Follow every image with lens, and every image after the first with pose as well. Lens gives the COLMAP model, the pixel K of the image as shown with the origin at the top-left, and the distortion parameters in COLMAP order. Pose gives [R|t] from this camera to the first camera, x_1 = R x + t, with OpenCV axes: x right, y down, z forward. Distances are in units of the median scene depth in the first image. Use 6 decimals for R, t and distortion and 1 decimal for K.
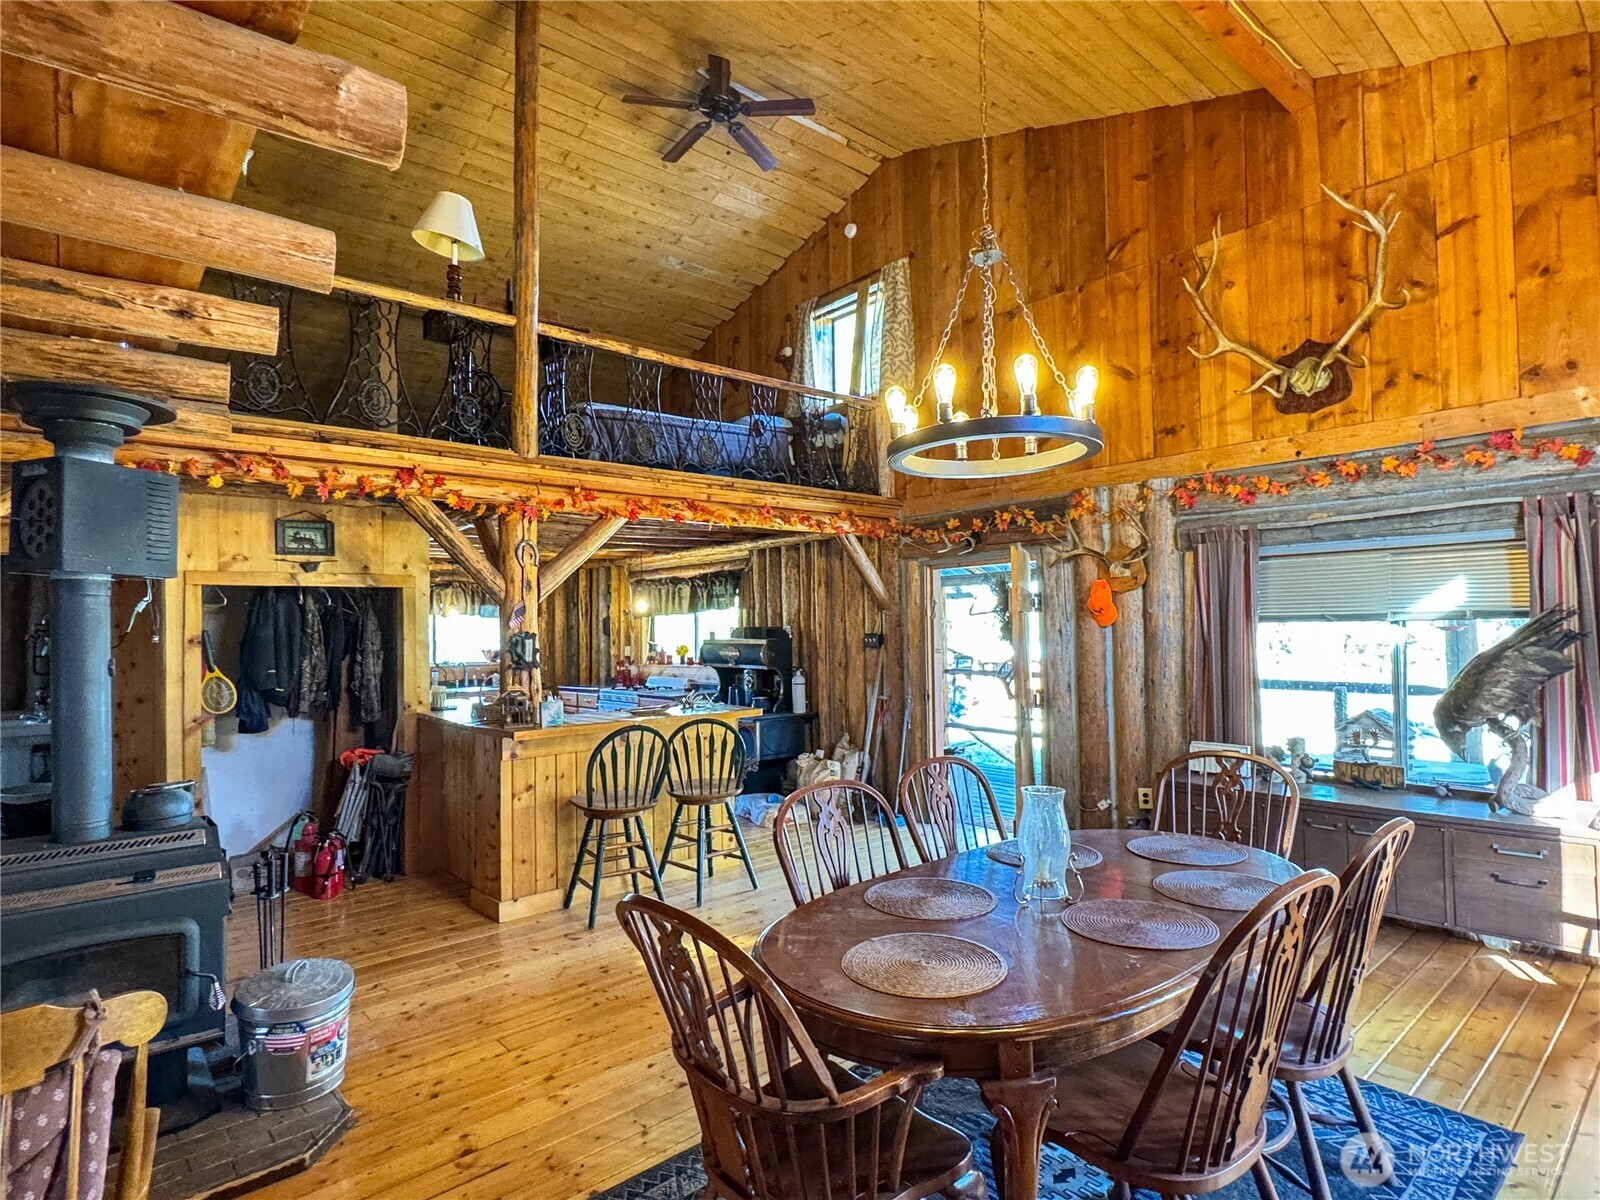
lens RADIAL K [[834.1, 0, 794.4], [0, 834.1, 614.4], [0, 0, 1]] dist [-0.019316, 0.000553]
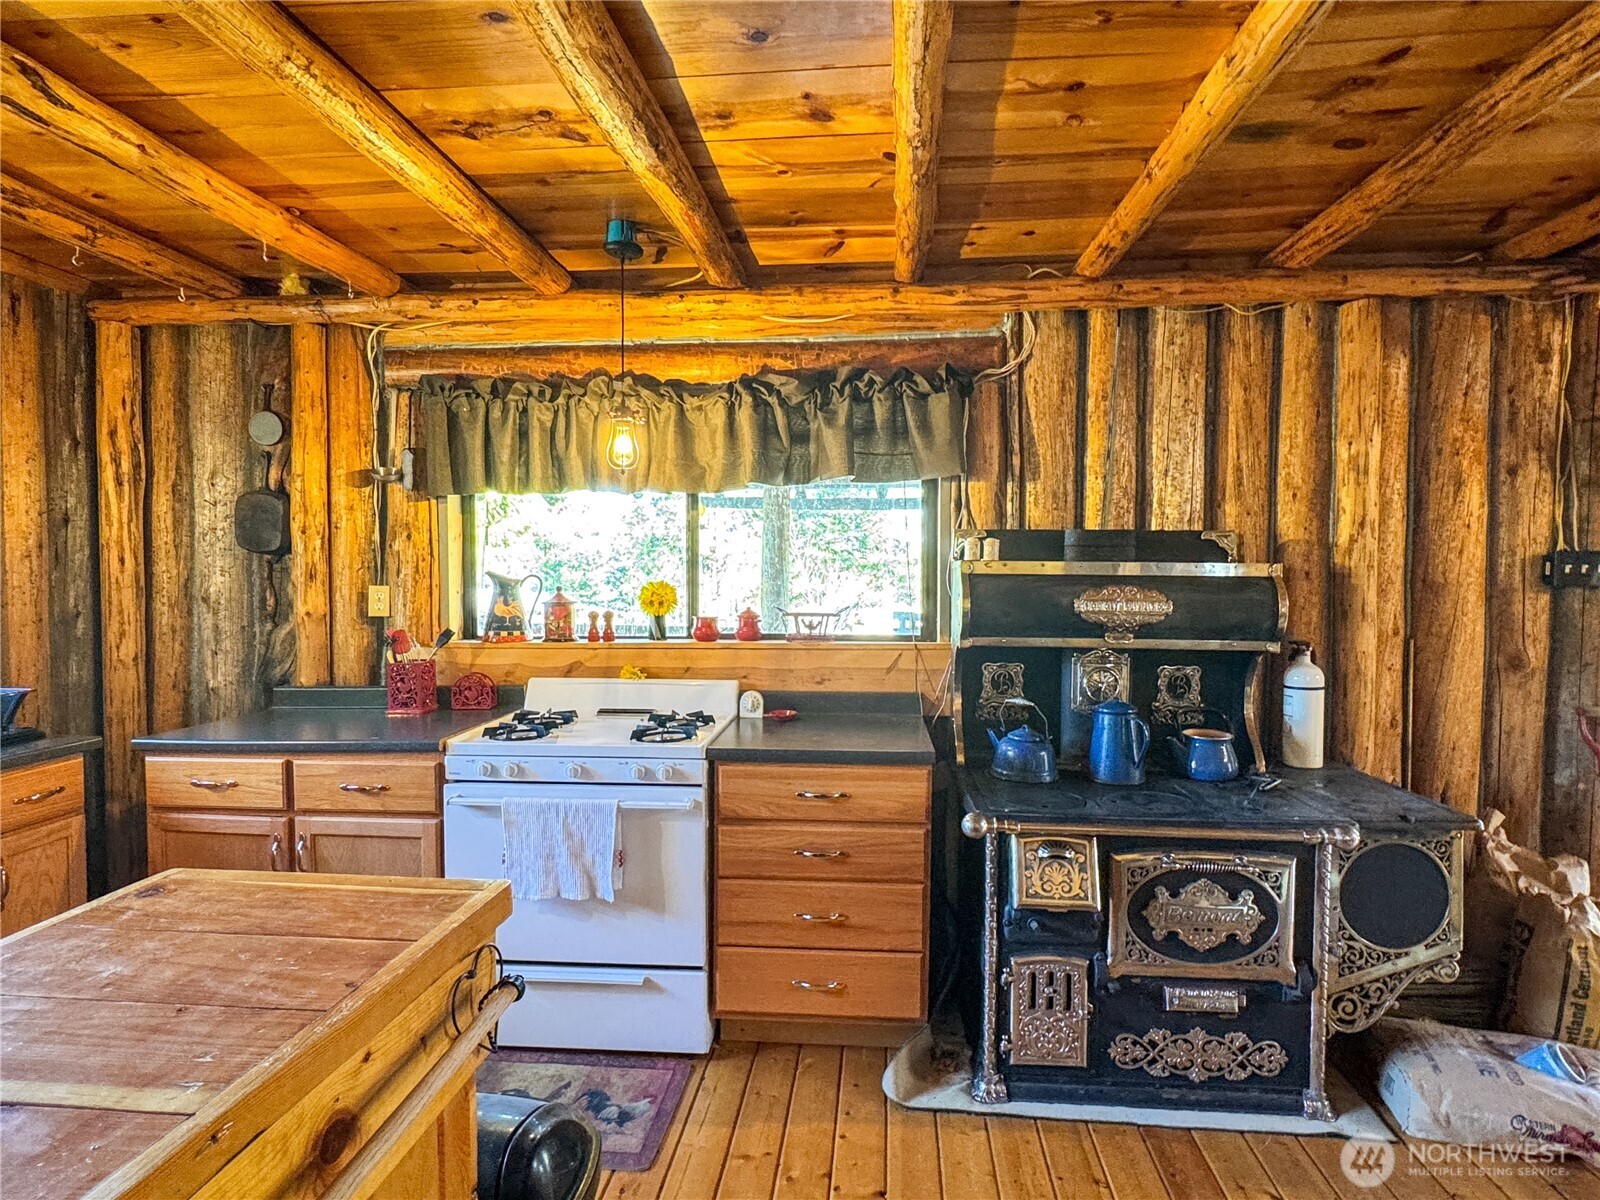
lens RADIAL K [[872.3, 0, 805.5], [0, 872.3, 603.2], [0, 0, 1]] dist [-0.001444, -0.000003]
pose [[0.731481, 0.000065, 0.681862, -0.302233], [-0.027920, 0.999164, 0.029857, 0.029595], [-0.681290, -0.040878, 0.730871, 0.636482]]
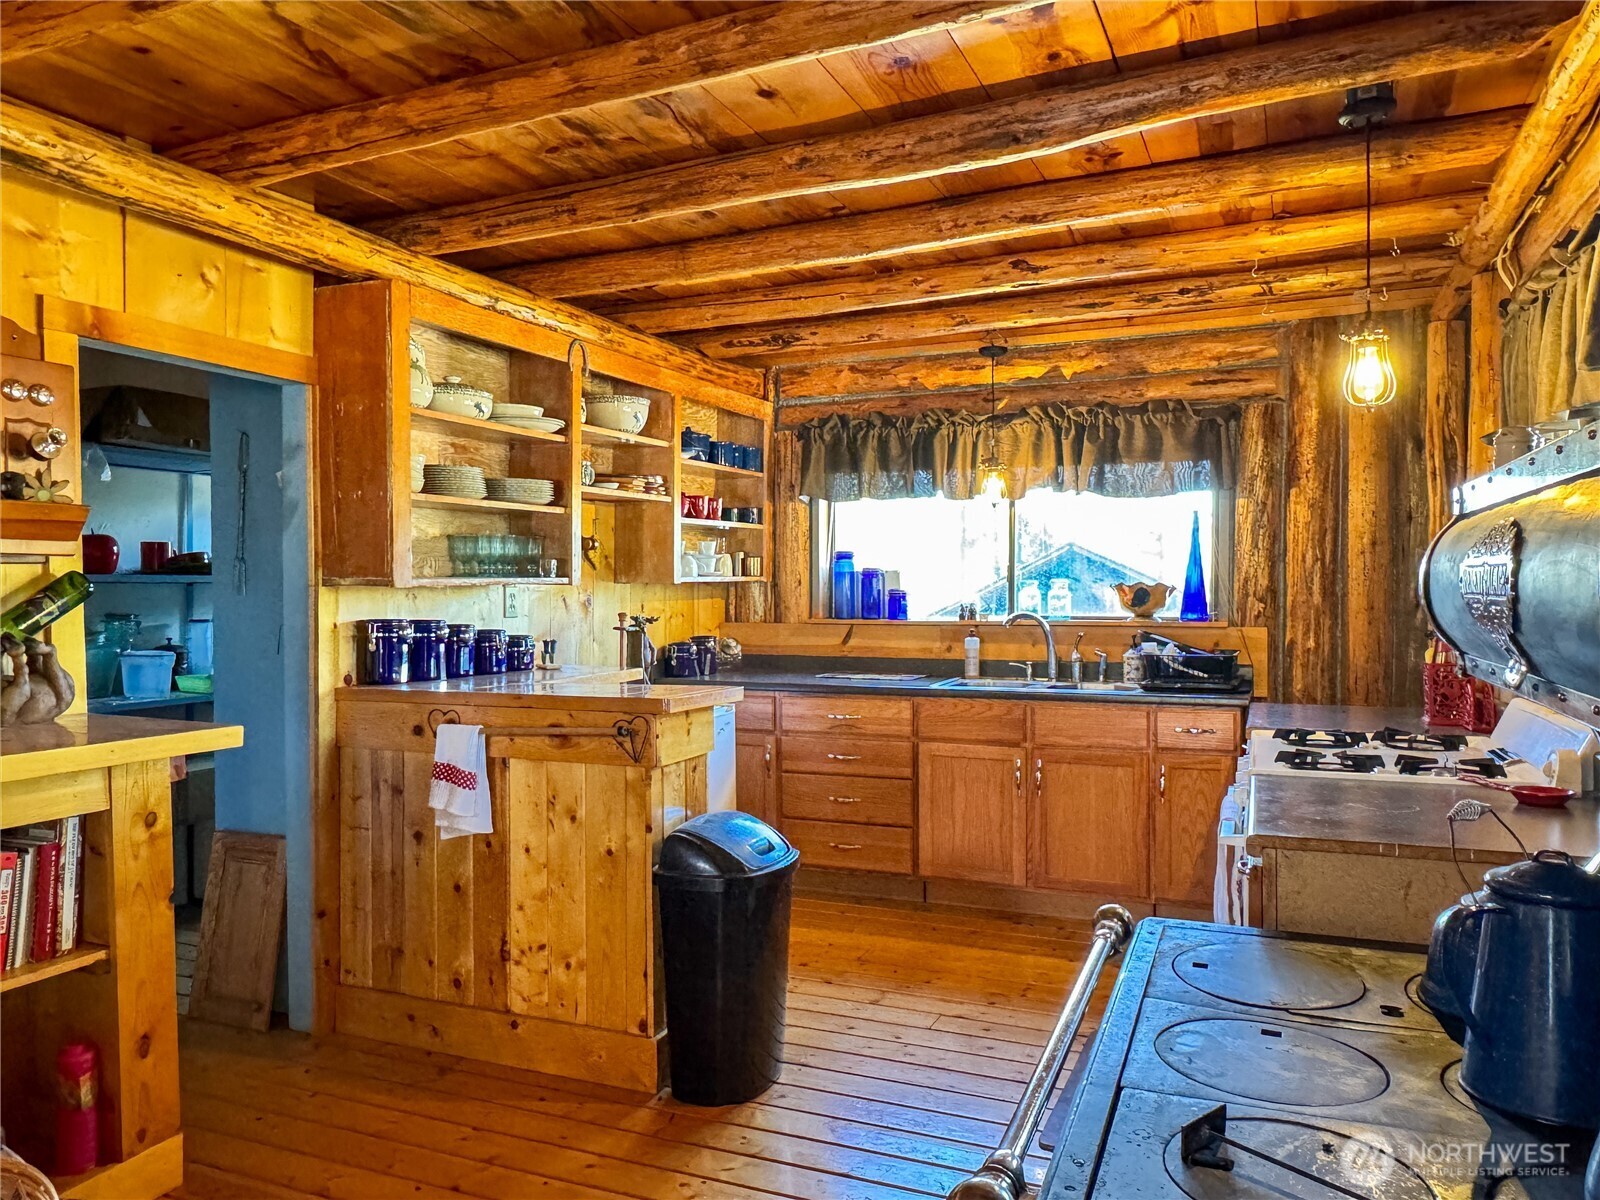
lens RADIAL K [[1135.0, 0, 800.1], [0, 1135.0, 595.6], [0, 0, 1]] dist [0.000472, -0.000966]
pose [[0.425126, 0.018532, -0.904944, 0.023838], [0.010090, 0.999631, 0.025211, 0.033483], [0.905078, -0.019849, 0.424783, 0.644760]]
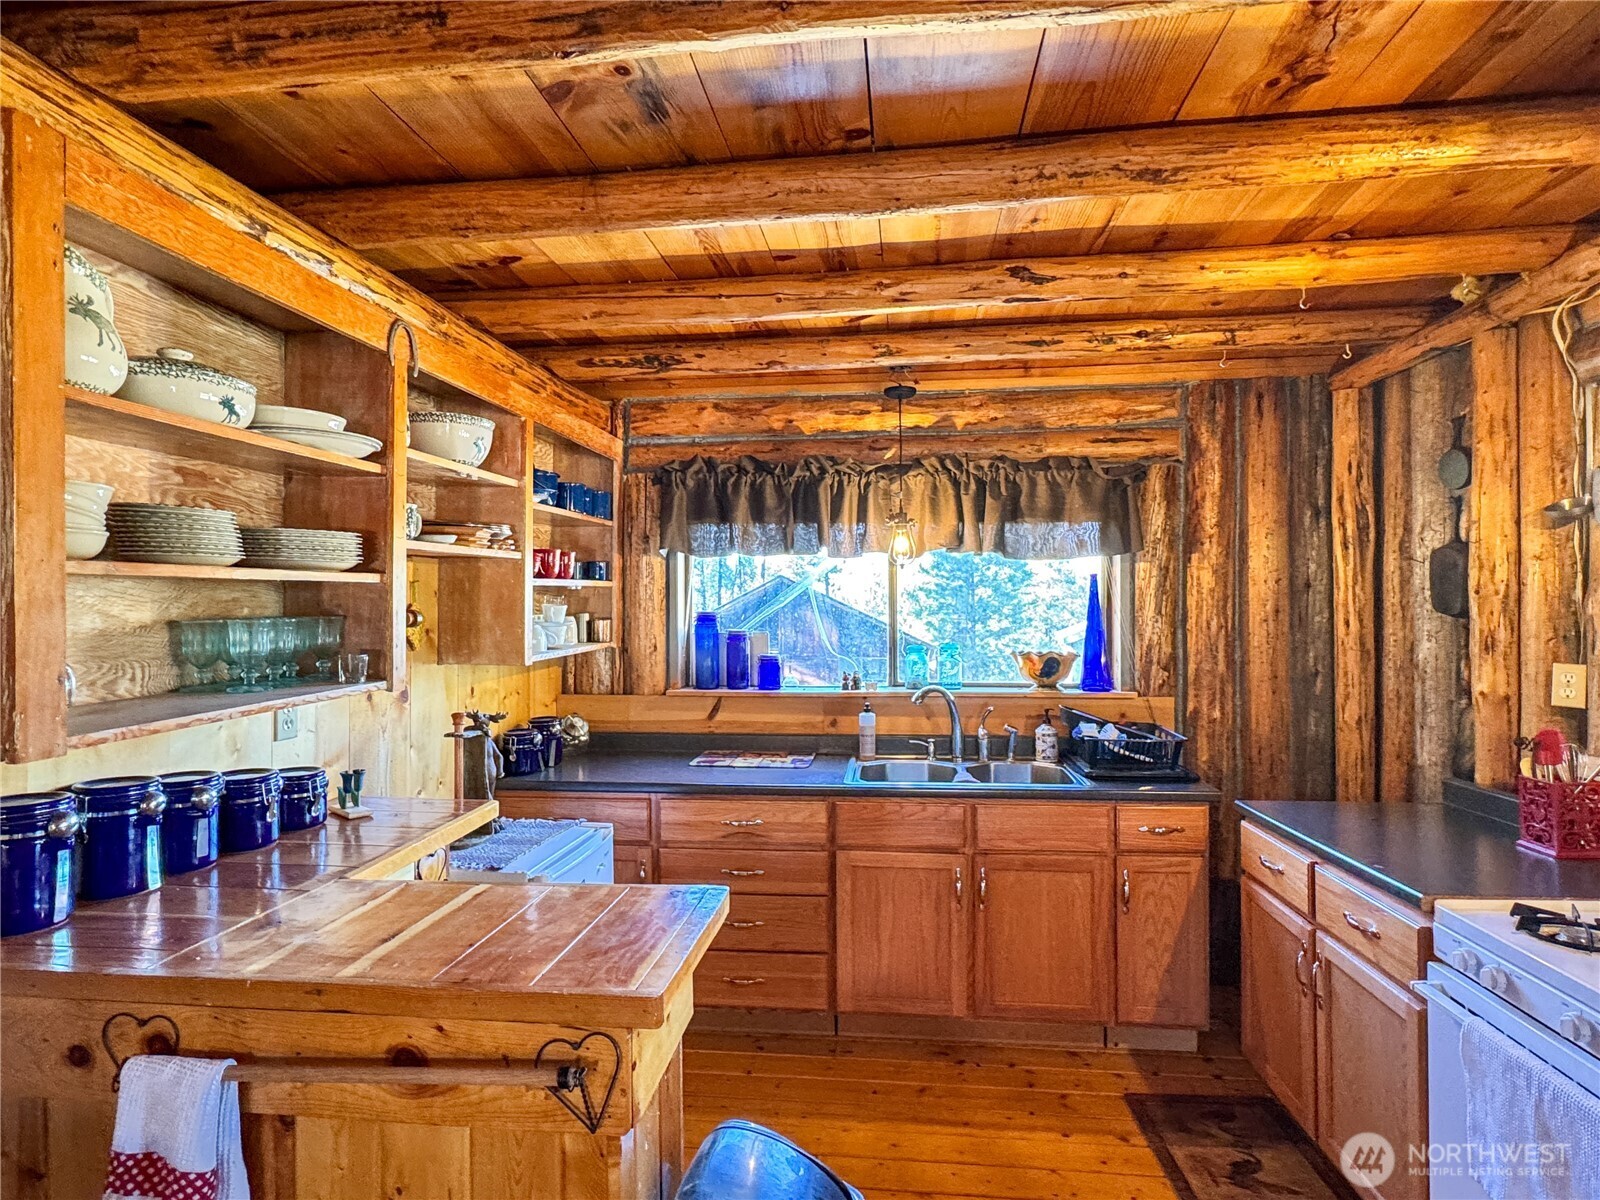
lens RADIAL K [[872.3, 0, 804.7], [0, 872.3, 599.2], [0, 0, 1]] dist [-0.001444, -0.000003]
pose [[0.674584, 0.006902, -0.738166, -0.162120], [0.007049, 0.999850, 0.015790, 0.014850], [0.738164, -0.015855, 0.674435, 0.677164]]
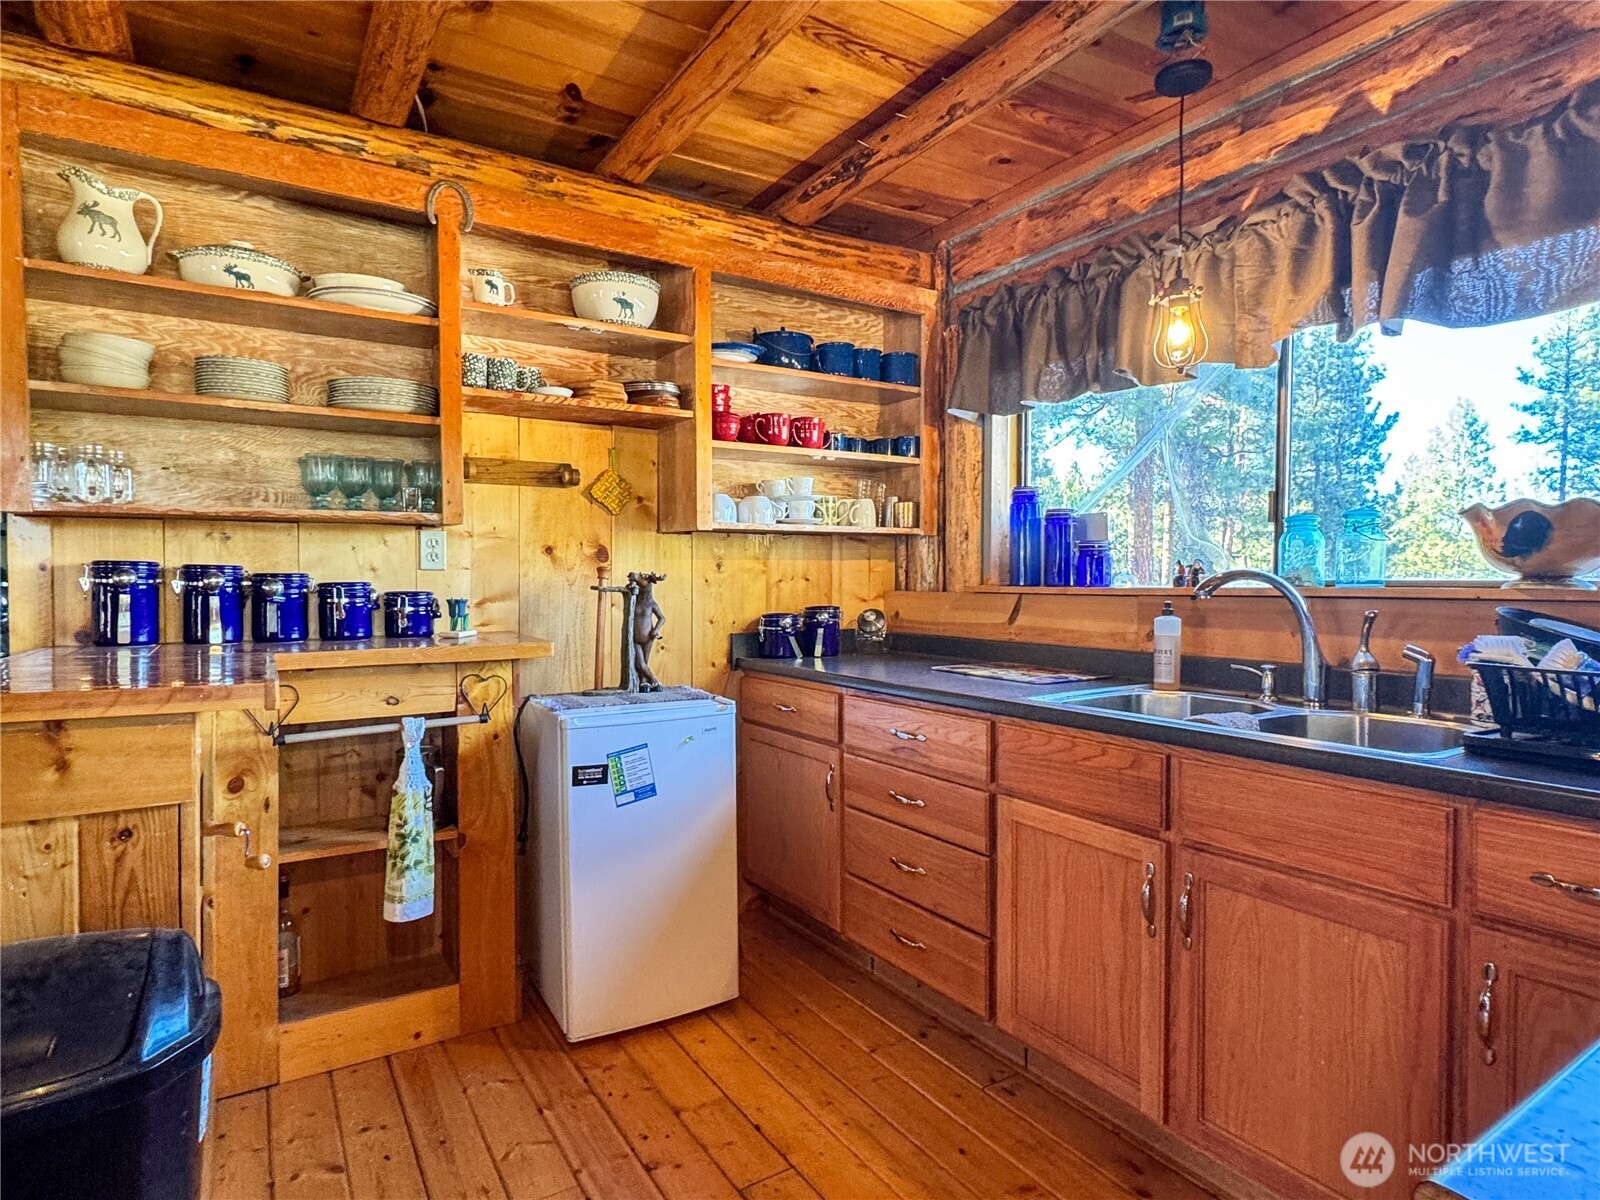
lens RADIAL K [[872.3, 0, 800.1], [0, 872.3, 600.2], [0, 0, 1]] dist [-0.001444, -0.000003]
pose [[-0.150988, 0.034853, -0.987921, -0.168034], [0.013358, 0.999359, 0.033215, 0.052967], [0.988445, -0.008181, -0.151357, 0.869978]]
